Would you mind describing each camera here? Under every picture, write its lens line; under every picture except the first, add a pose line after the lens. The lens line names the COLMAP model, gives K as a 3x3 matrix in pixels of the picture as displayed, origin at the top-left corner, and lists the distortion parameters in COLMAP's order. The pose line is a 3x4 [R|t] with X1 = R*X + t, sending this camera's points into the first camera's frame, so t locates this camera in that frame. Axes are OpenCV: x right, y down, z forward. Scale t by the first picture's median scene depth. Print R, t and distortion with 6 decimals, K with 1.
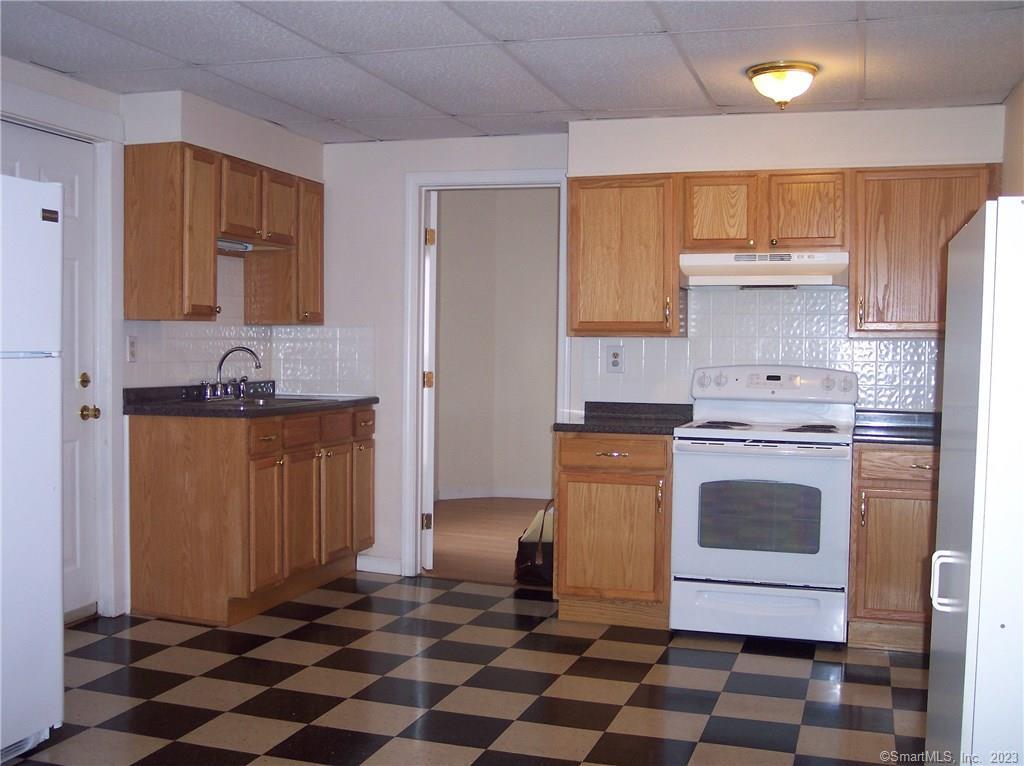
lens RADIAL K [[1170.1, 0, 512.0], [0, 1170.1, 383.0], [0, 0, 1]] dist [-0.149305, 0.259277]
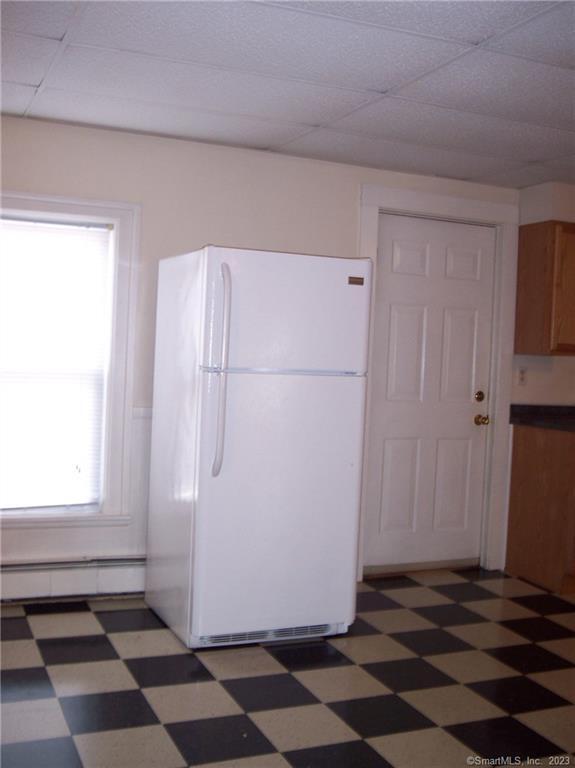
lens RADIAL K [[877.6, 0, 287.5], [0, 877.6, 384.0], [0, 0, 1]] dist [-0.149305, 0.259277]
pose [[0.654902, 0.042599, -0.754512, 0.251207], [-0.059758, 0.998203, 0.004489, -0.007777], [0.753347, 0.042148, 0.656271, 0.123071]]
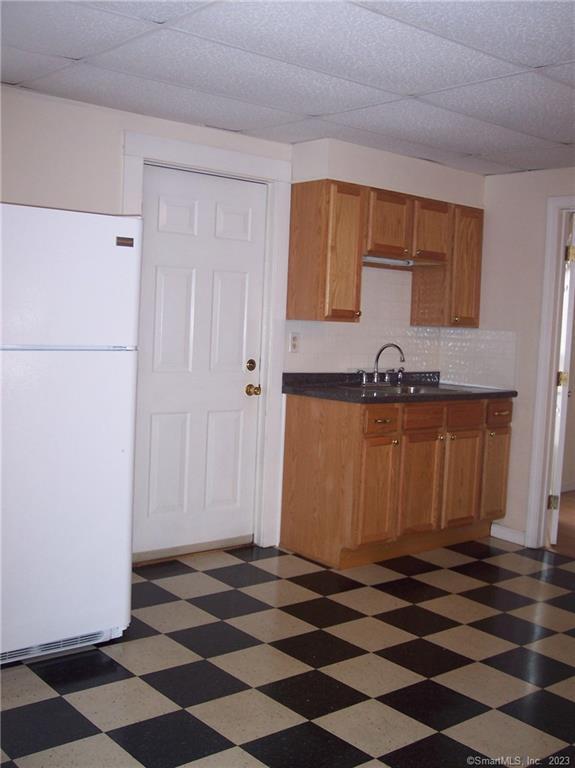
lens RADIAL K [[877.6, 0, 287.5], [0, 877.6, 384.0], [0, 0, 1]] dist [-0.149305, 0.259277]
pose [[0.844858, 0.065318, -0.530988, 0.179839], [-0.051923, 0.997844, 0.040132, -0.021604], [0.532464, -0.006336, 0.846429, 0.165949]]
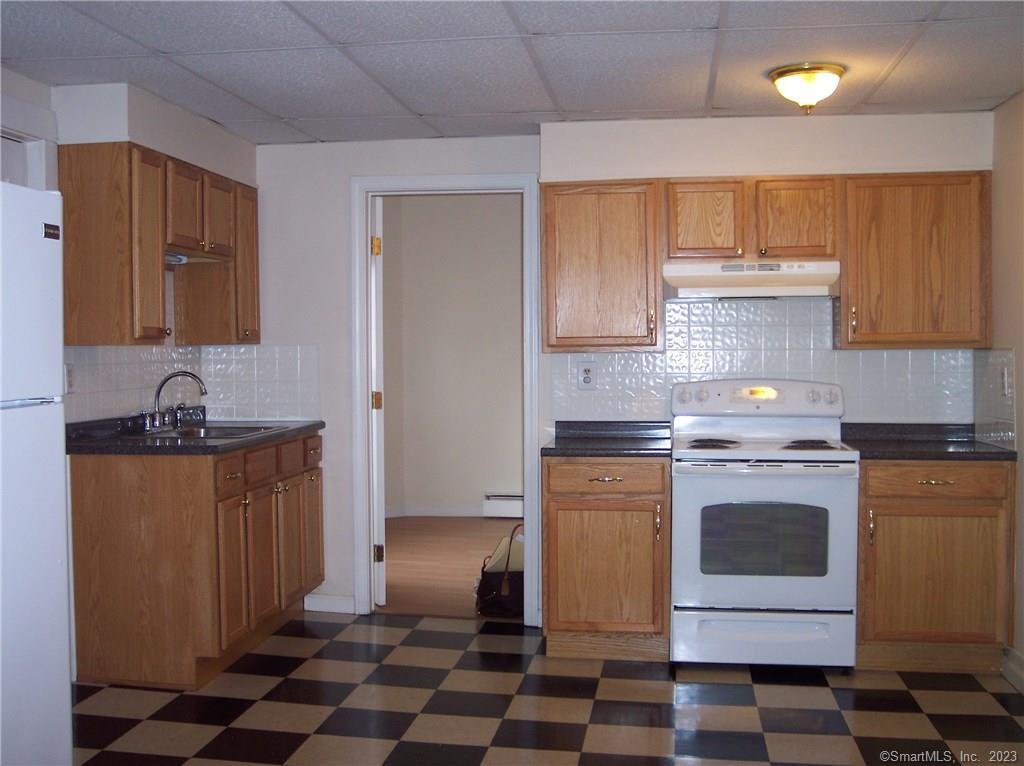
lens RADIAL K [[1170.1, 0, 512.0], [0, 1170.1, 383.0], [0, 0, 1]] dist [-0.149305, 0.259277]
pose [[0.987613, -0.023089, 0.155199, -0.129734], [0.022978, 0.999733, 0.002506, -0.019832], [-0.155216, 0.001091, 0.987880, 0.084598]]
